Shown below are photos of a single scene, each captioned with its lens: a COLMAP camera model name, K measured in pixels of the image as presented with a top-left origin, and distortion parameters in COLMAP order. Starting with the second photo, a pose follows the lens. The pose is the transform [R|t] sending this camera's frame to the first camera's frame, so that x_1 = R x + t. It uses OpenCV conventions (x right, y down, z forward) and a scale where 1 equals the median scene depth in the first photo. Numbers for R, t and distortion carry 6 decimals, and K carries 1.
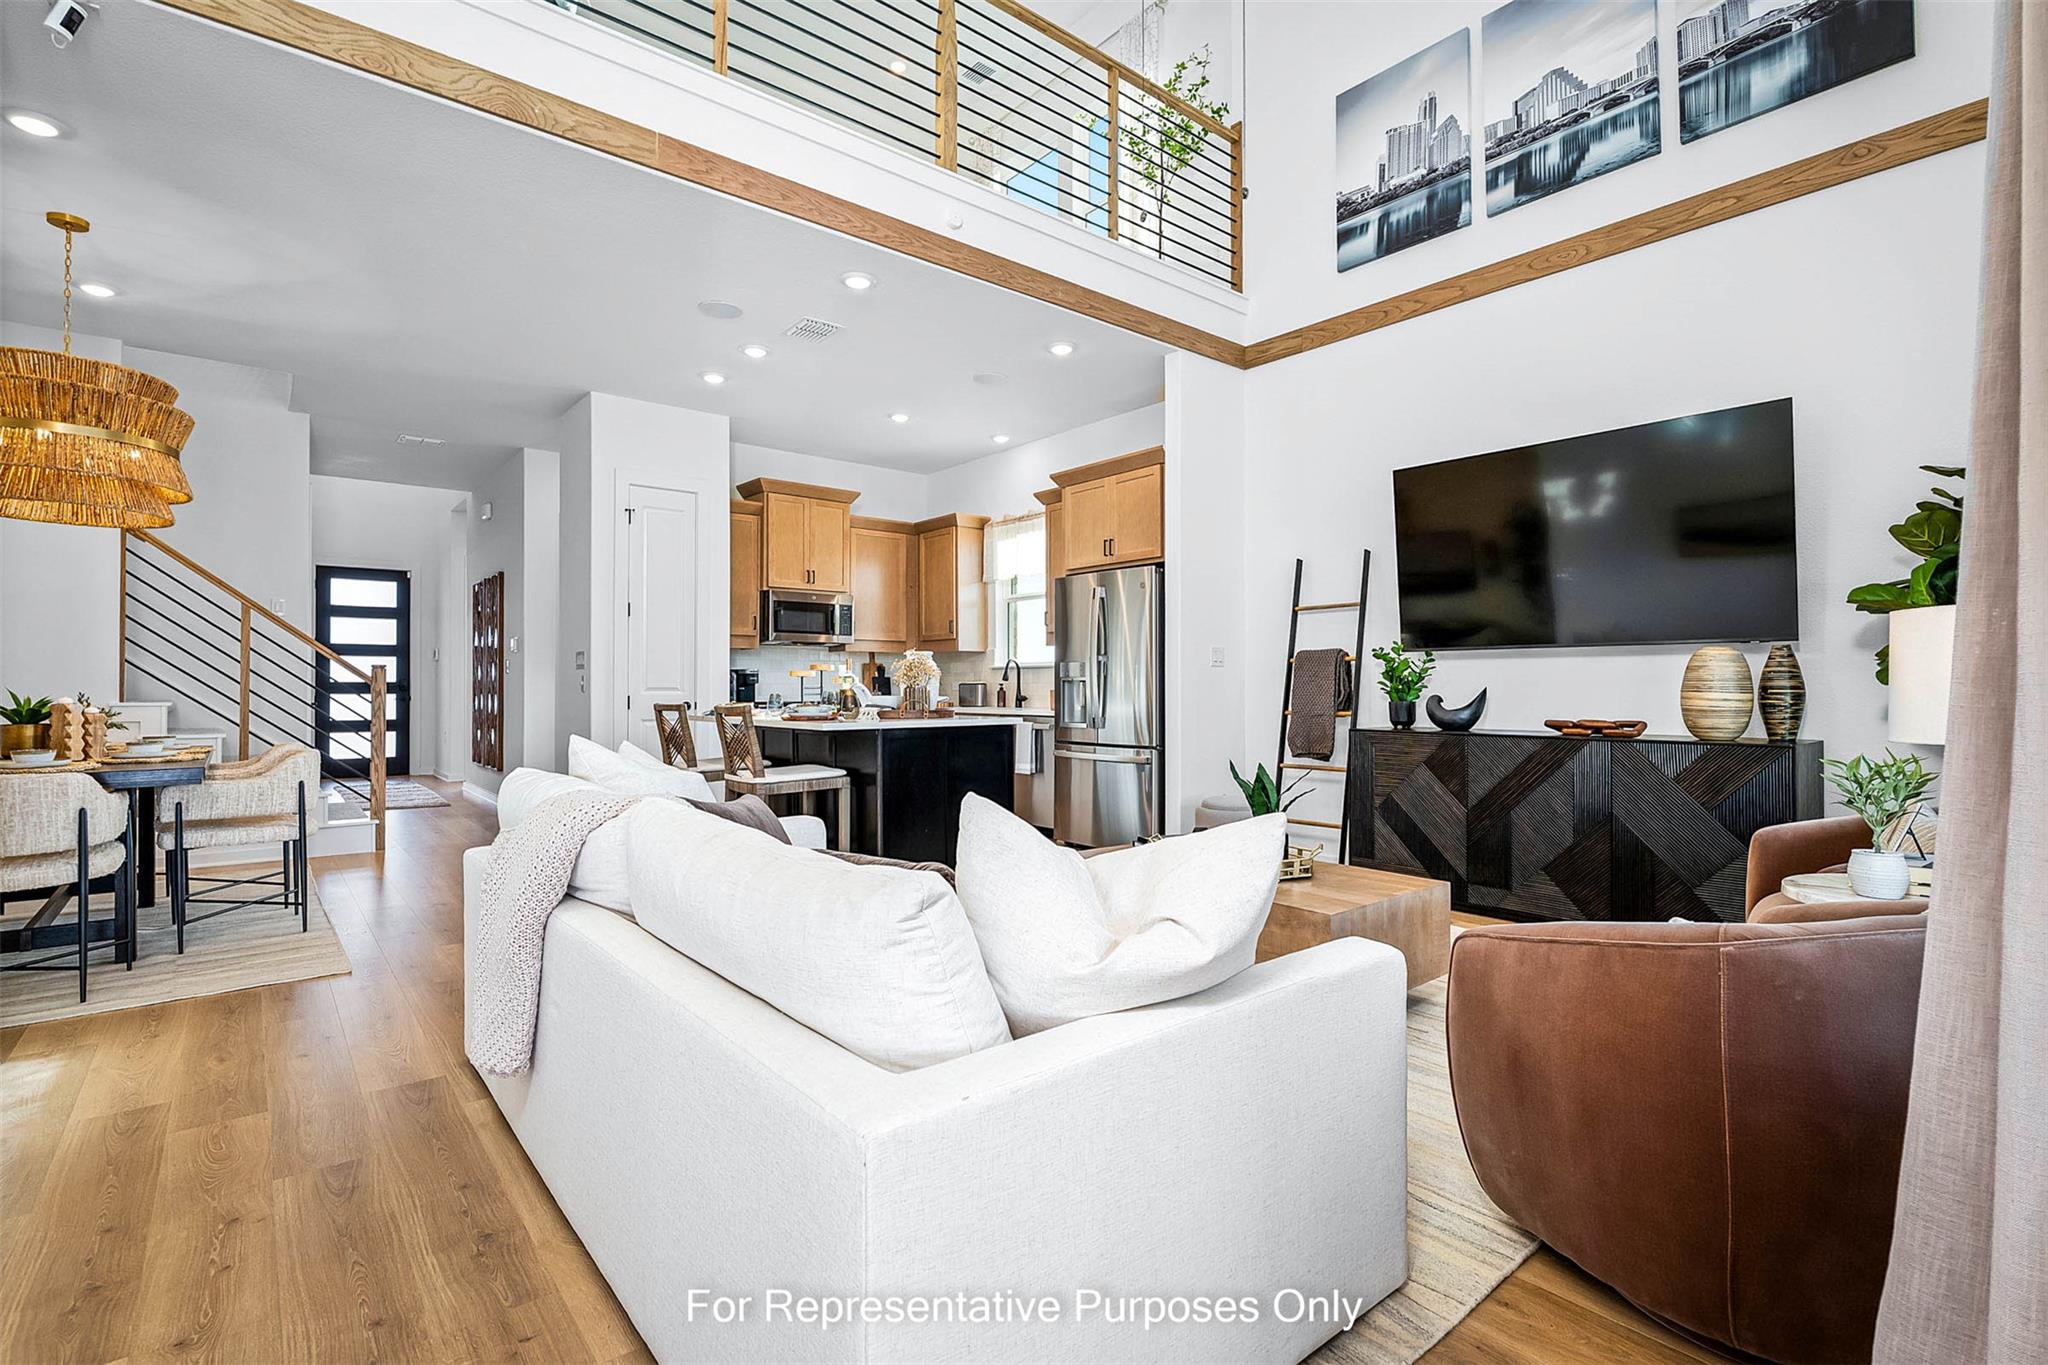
lens RADIAL K [[949.8, 0, 1020.8], [0, 949.8, 679.5], [0, 0, 1]] dist [-0.003899, 0.000188]
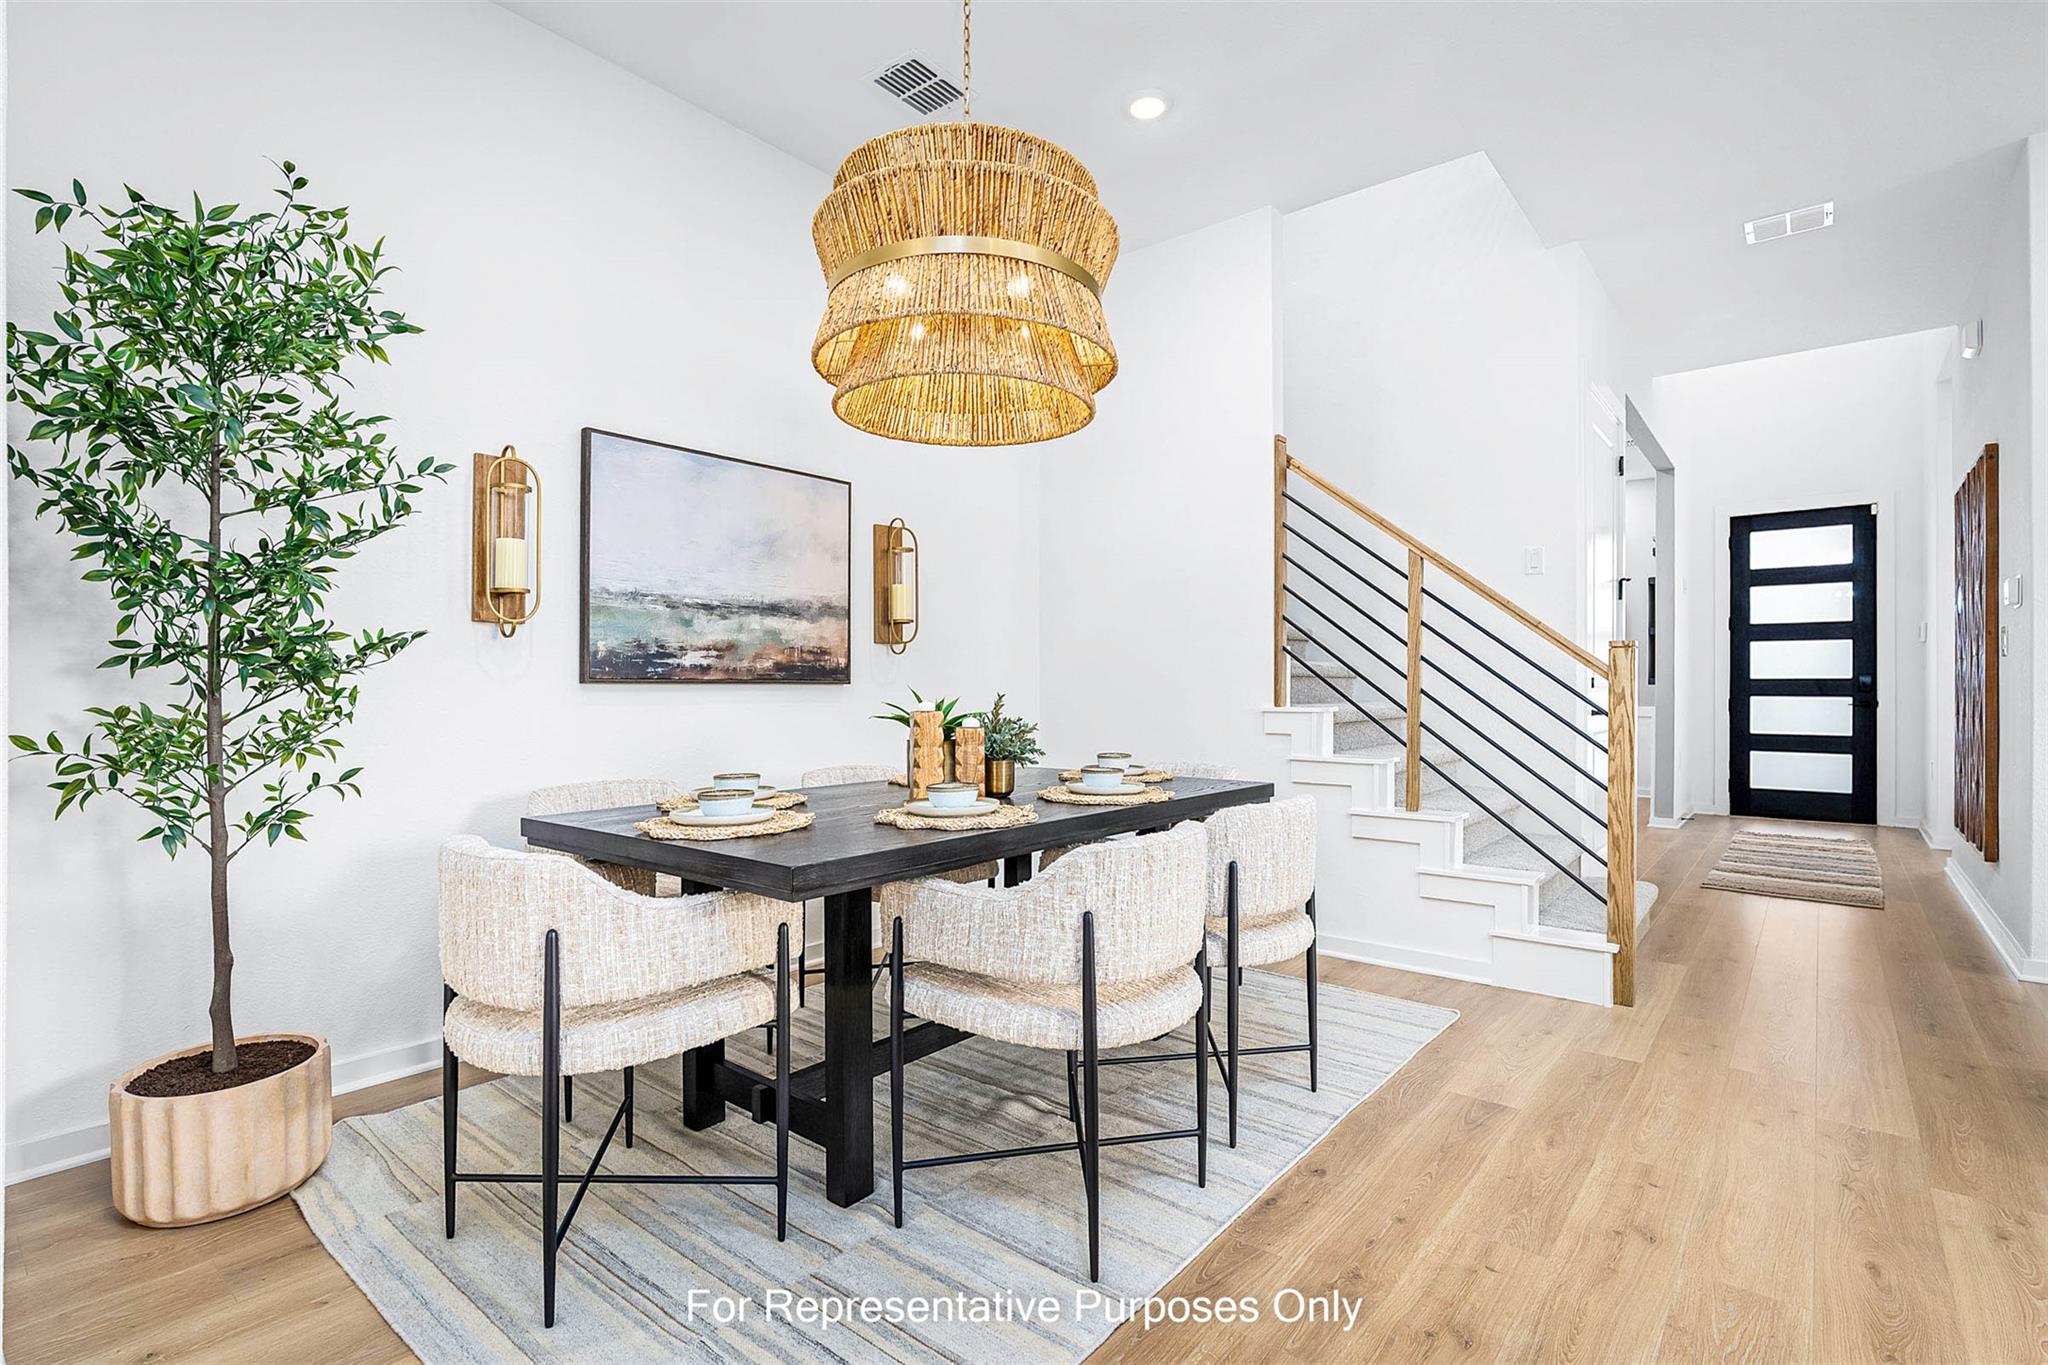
lens RADIAL K [[949.8, 0, 1026.1], [0, 949.8, 677.8], [0, 0, 1]] dist [-0.003899, 0.000188]
pose [[0.187789, -0.005193, -0.982196, -0.133293], [0.005074, 0.999978, -0.004317, 0.002261], [0.982196, -0.004173, 0.187811, 0.334069]]
